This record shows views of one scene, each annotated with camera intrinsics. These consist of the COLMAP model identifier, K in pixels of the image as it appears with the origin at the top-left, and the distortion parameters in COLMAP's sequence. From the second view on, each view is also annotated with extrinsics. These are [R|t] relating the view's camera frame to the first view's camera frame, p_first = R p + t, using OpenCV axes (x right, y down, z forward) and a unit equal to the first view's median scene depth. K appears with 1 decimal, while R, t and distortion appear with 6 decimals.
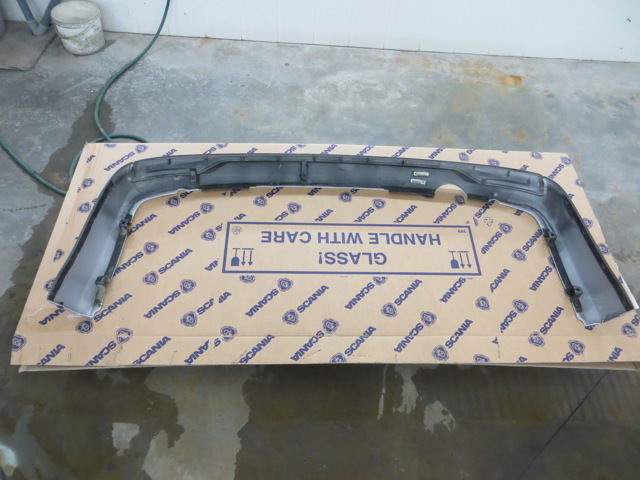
lens RADIAL K [[484.5, 0, 320.0], [0, 484.5, 240.0], [0, 0, 1]] dist [-0.014655, 0.013976]
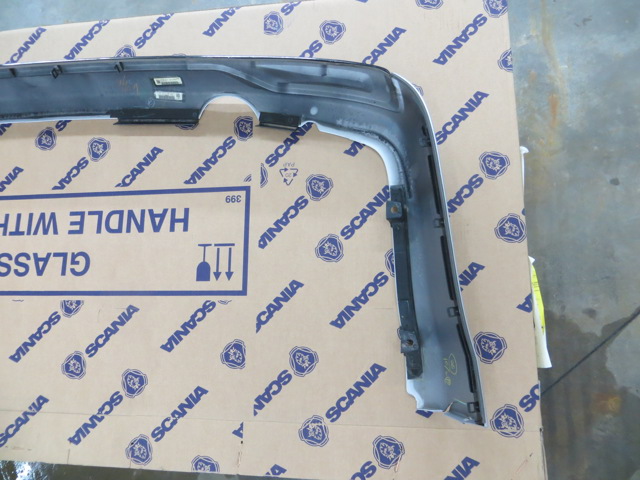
lens RADIAL K [[484.5, 0, 320.0], [0, 484.5, 240.0], [0, 0, 1]] dist [-0.014655, 0.013976]
pose [[0.975086, -0.010605, -0.221575, 0.517785], [0.096919, 0.918845, 0.382531, -0.175103], [0.199537, -0.394476, 0.896981, 0.543210]]
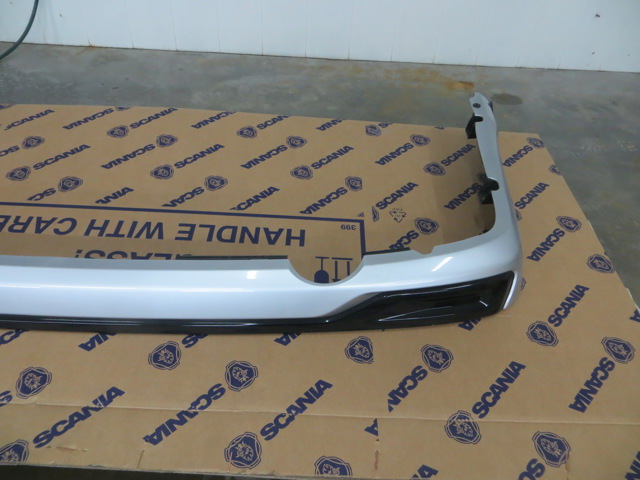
lens RADIAL K [[484.5, 0, 320.0], [0, 484.5, 240.0], [0, 0, 1]] dist [-0.014655, 0.013976]
pose [[0.999039, 0.024291, -0.036479, 0.290168], [-0.030420, 0.983525, -0.178196, 0.102764], [0.031550, 0.179135, 0.983319, 0.452439]]
